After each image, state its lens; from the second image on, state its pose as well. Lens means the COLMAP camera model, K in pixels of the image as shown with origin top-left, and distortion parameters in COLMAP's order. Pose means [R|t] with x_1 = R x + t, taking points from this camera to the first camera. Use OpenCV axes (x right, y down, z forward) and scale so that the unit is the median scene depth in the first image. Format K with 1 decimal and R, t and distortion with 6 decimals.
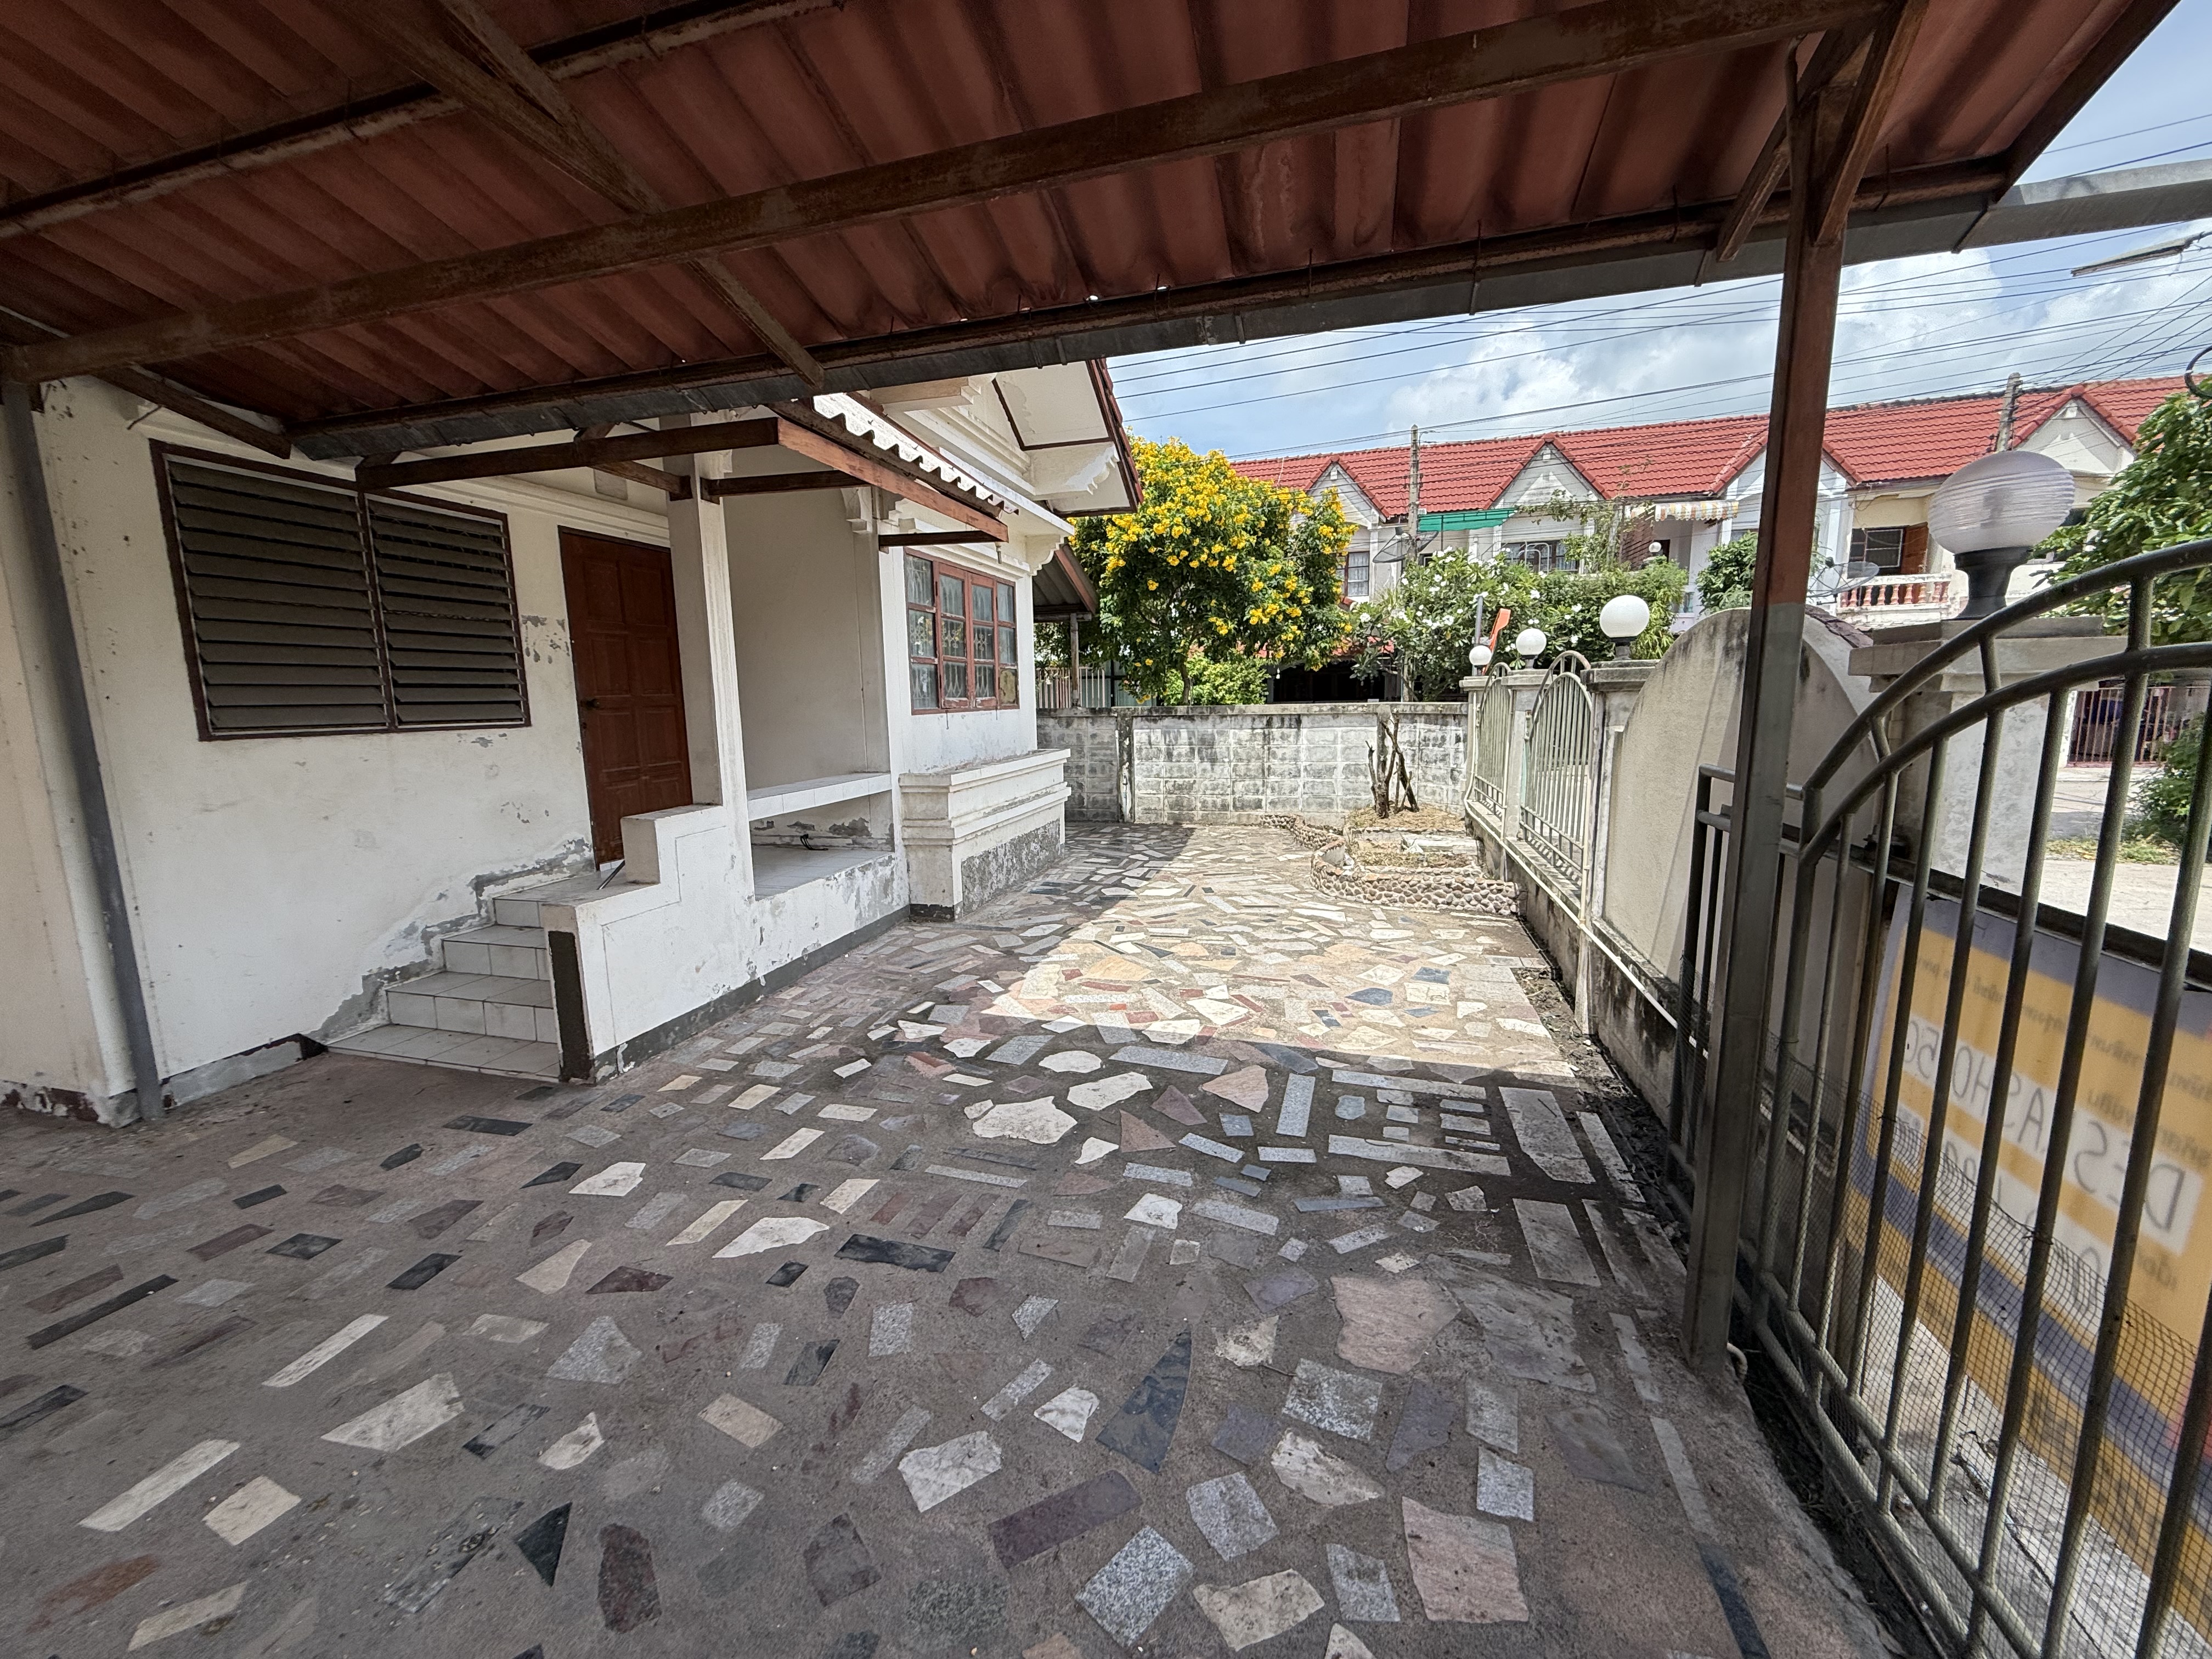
lens RADIAL K [[876.6, 0, 1102.0], [0, 876.6, 828.5], [0, 0, 1]] dist [-0.000767, -0.000201]
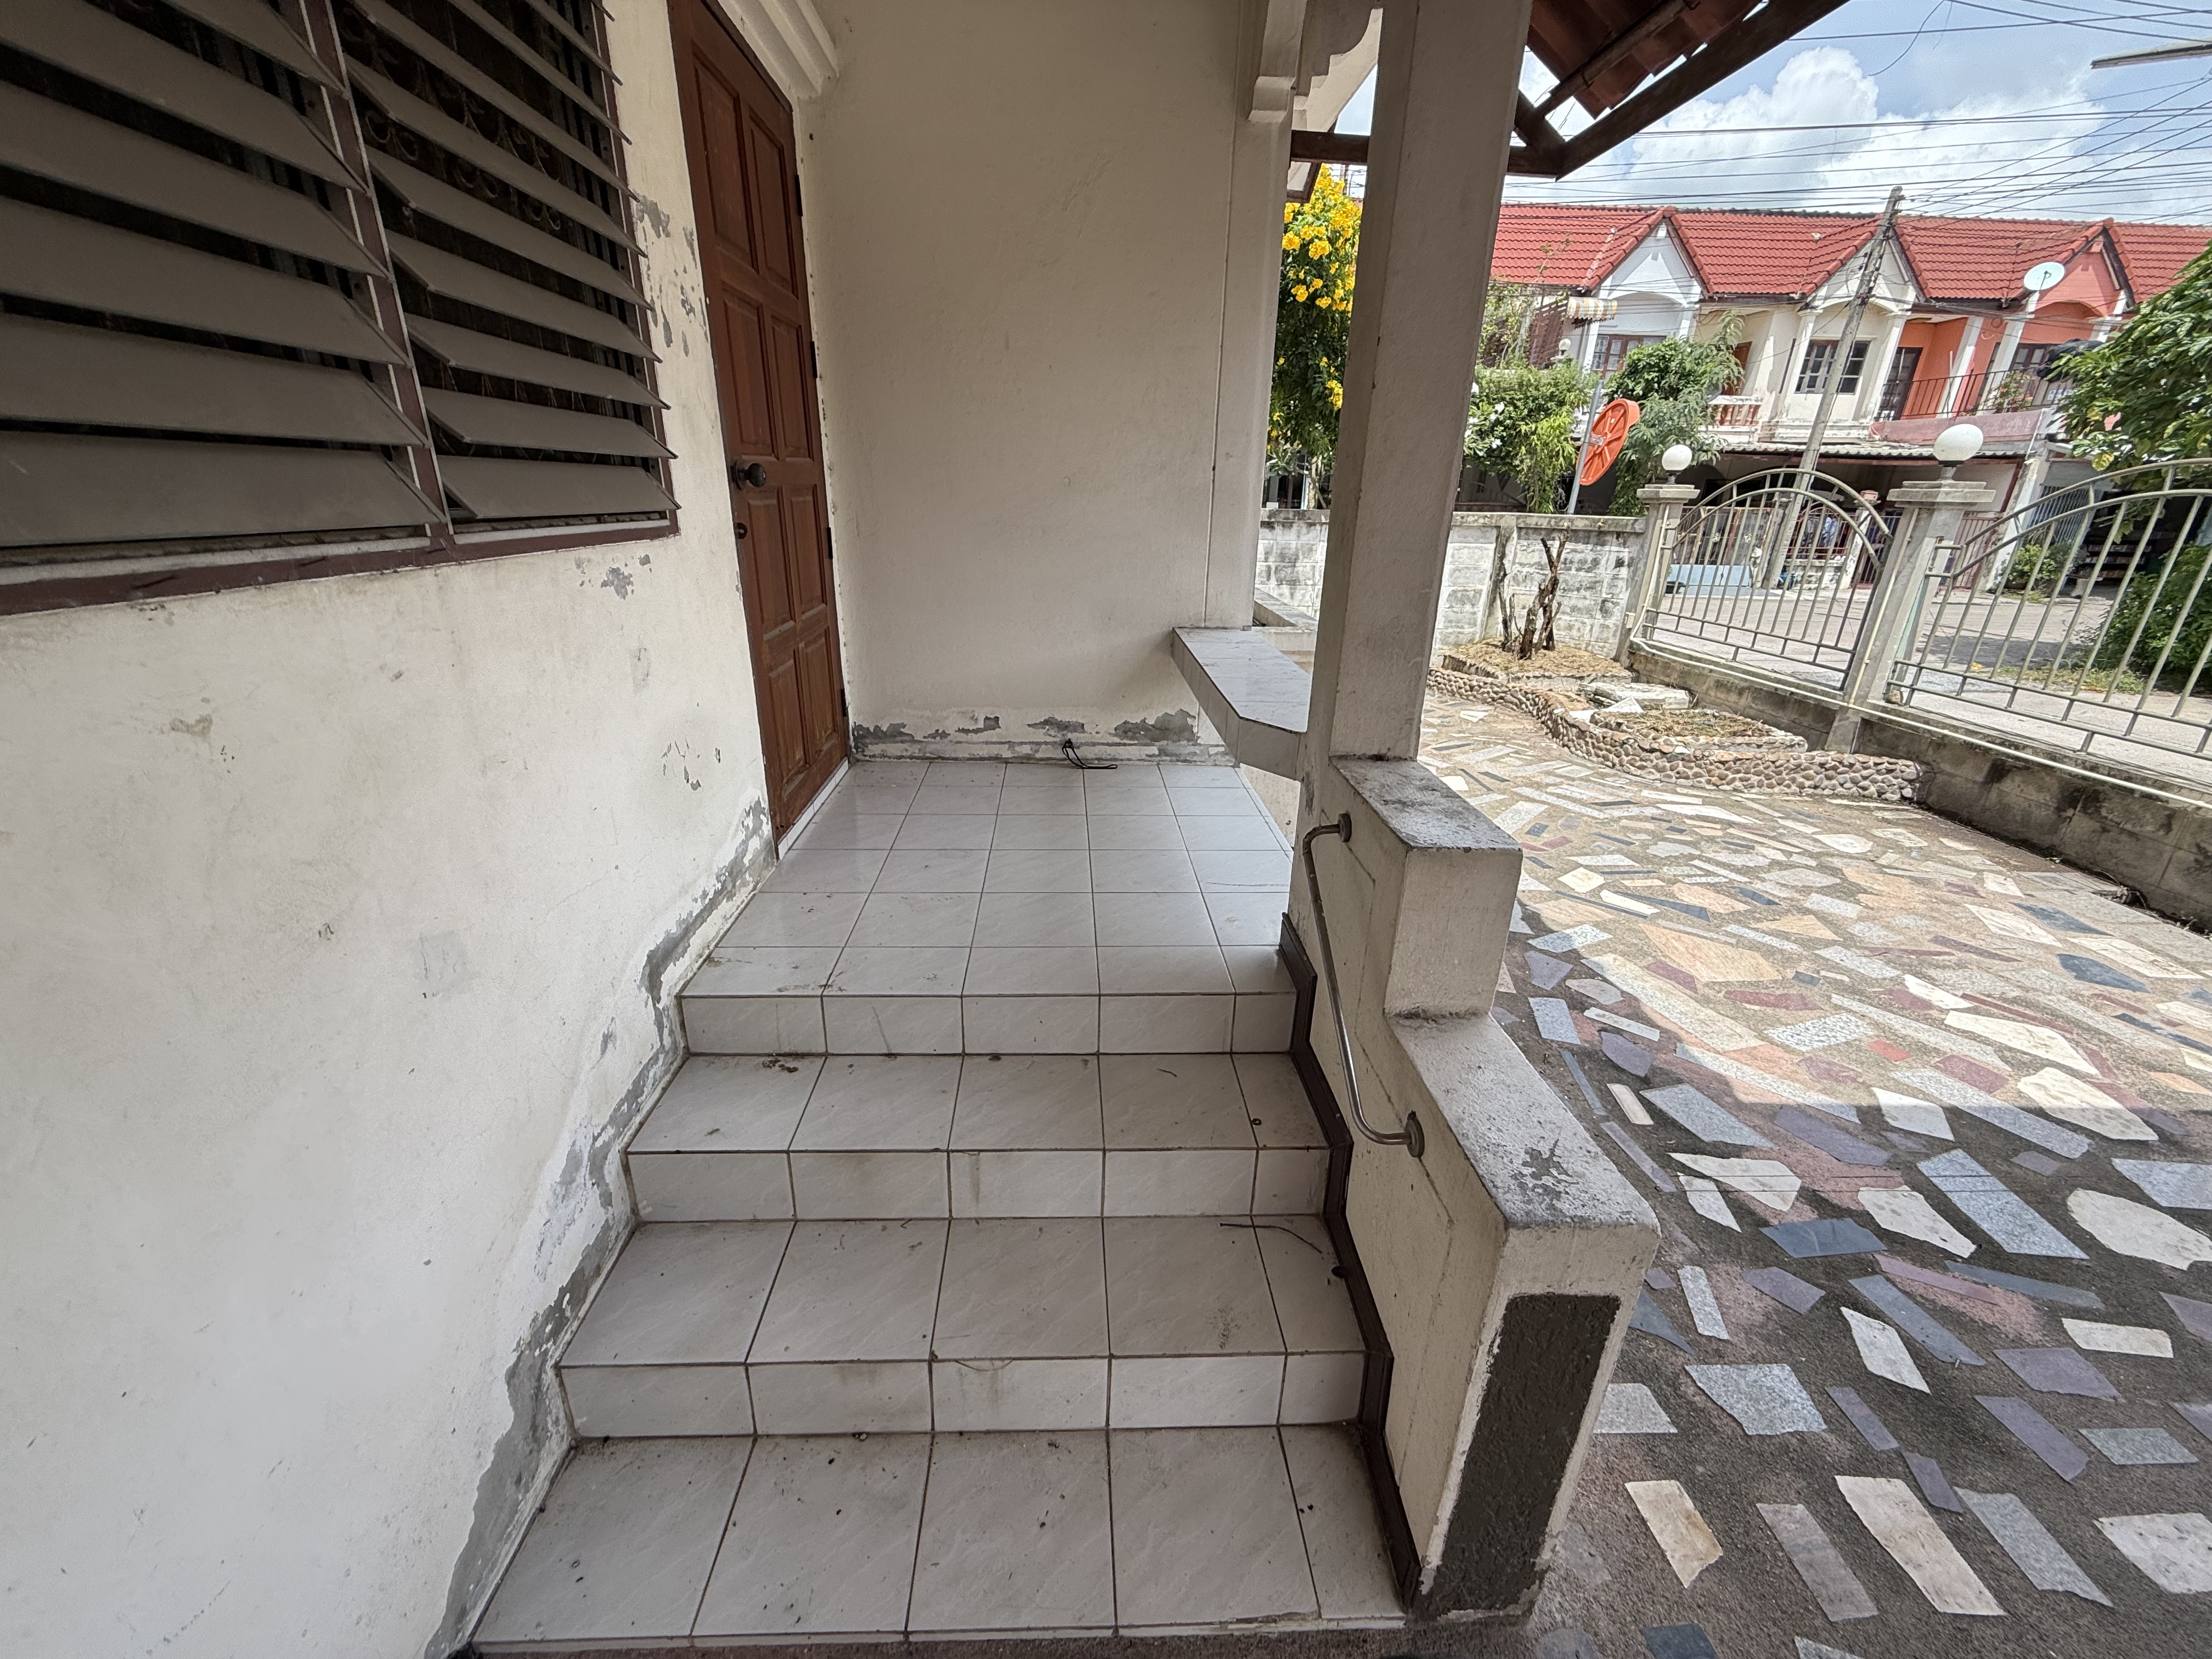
lens RADIAL K [[876.6, 0, 1097.8], [0, 876.6, 831.3], [0, 0, 1]] dist [-0.000767, -0.000201]
pose [[0.952704, -0.074769, 0.294557, -0.642074], [0.008144, 0.975195, 0.221199, -0.078918], [-0.303789, -0.208338, 0.929681, 0.610891]]
